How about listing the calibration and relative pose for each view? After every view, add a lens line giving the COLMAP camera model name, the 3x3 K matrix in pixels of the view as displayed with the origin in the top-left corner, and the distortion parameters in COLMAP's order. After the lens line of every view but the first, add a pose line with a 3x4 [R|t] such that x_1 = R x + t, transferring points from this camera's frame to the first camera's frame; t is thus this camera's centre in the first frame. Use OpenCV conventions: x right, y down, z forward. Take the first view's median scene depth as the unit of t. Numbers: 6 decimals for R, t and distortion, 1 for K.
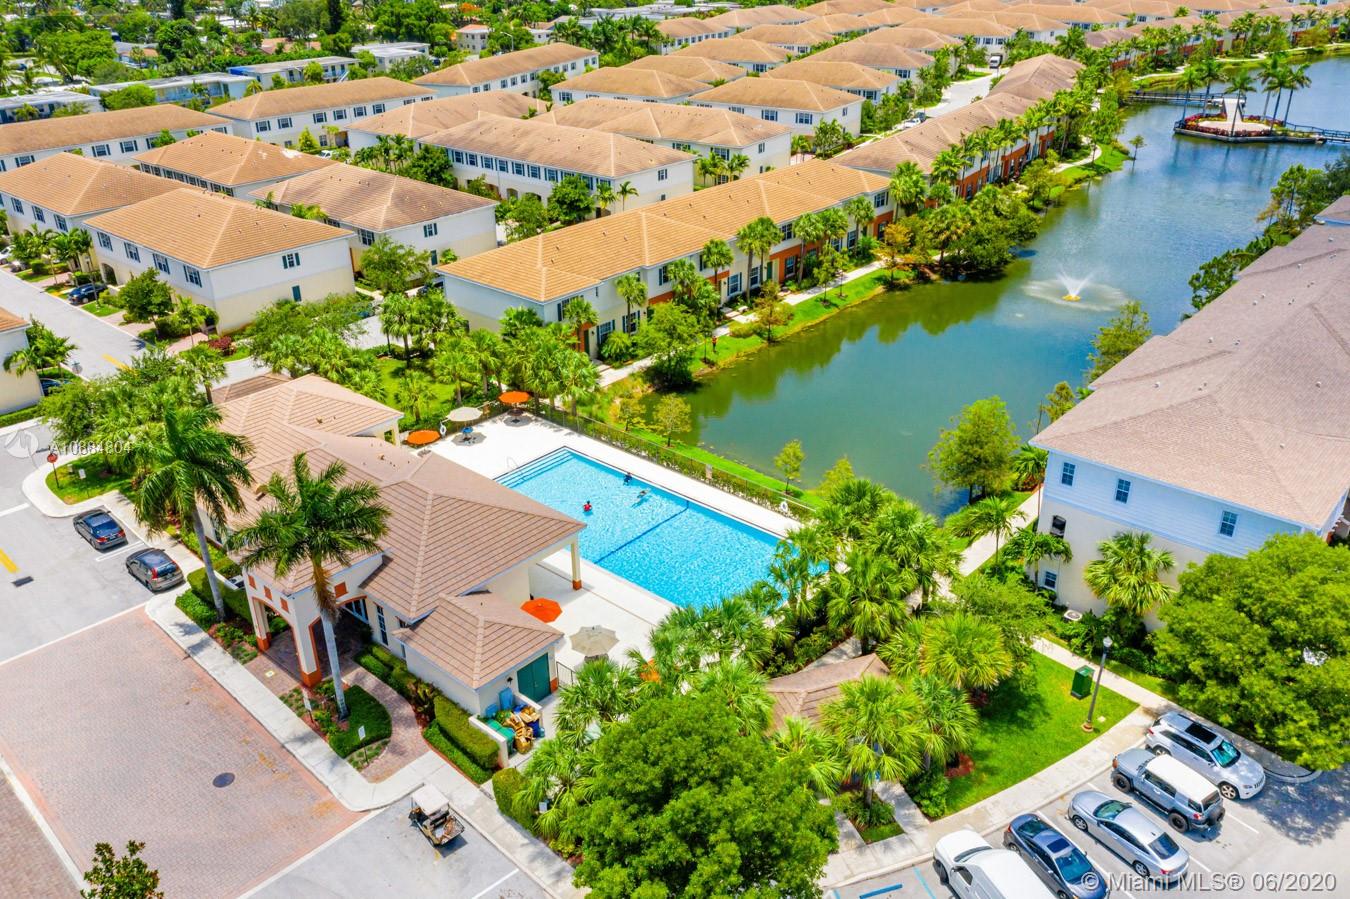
lens RADIAL K [[1063.6, 0, 675.0], [0, 1063.6, 449.5], [0, 0, 1]] dist [-0.003114, -0.005161]
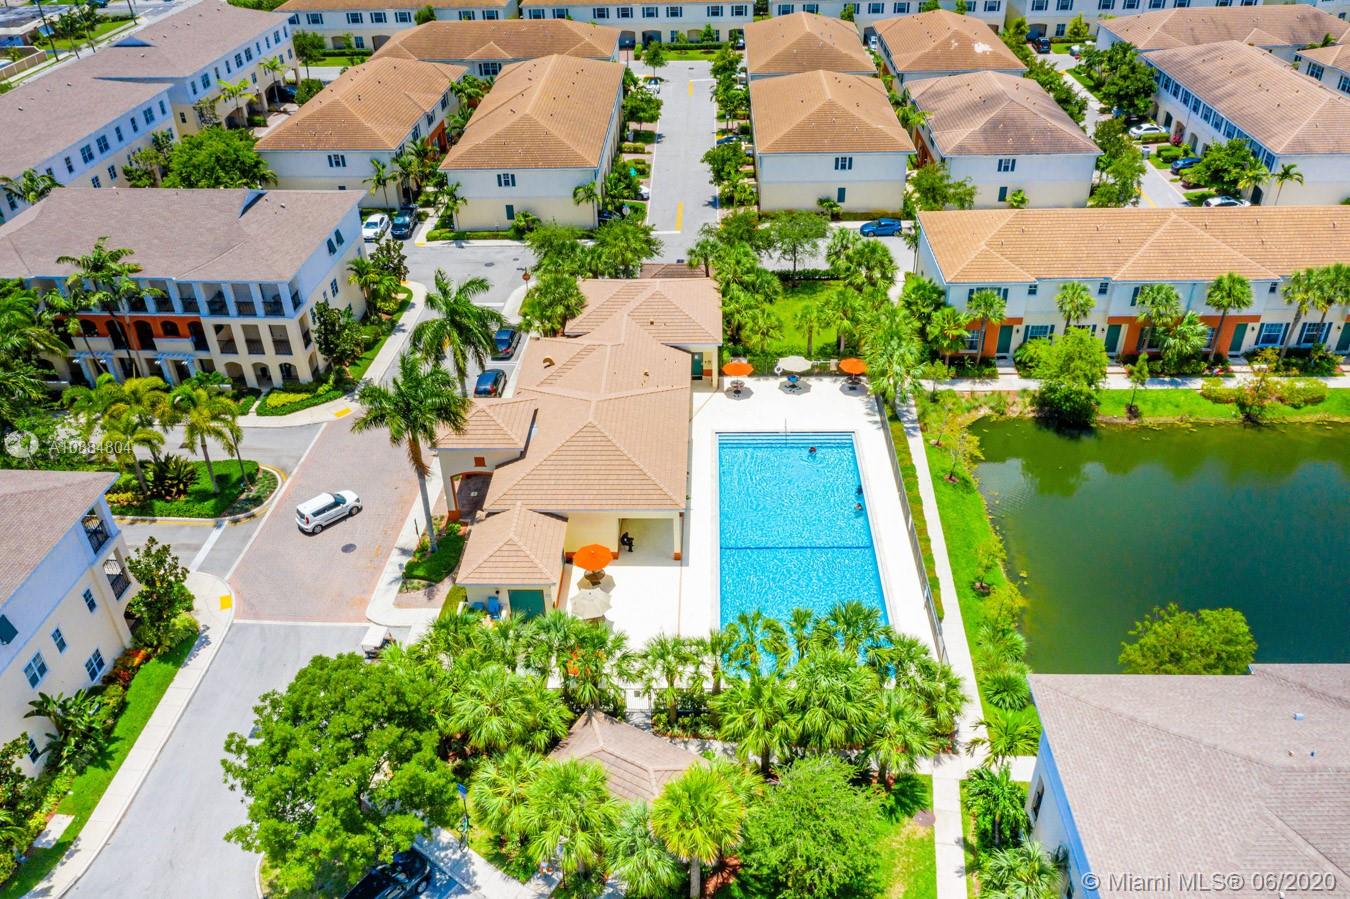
lens RADIAL K [[1063.6, 0, 675.0], [0, 1063.6, 449.5], [0, 0, 1]] dist [-0.003114, -0.005161]
pose [[0.642324, 0.423793, -0.638607, 0.321381], [-0.327990, 0.905060, 0.270718, -0.151865], [0.692706, 0.035569, 0.720342, 0.140157]]
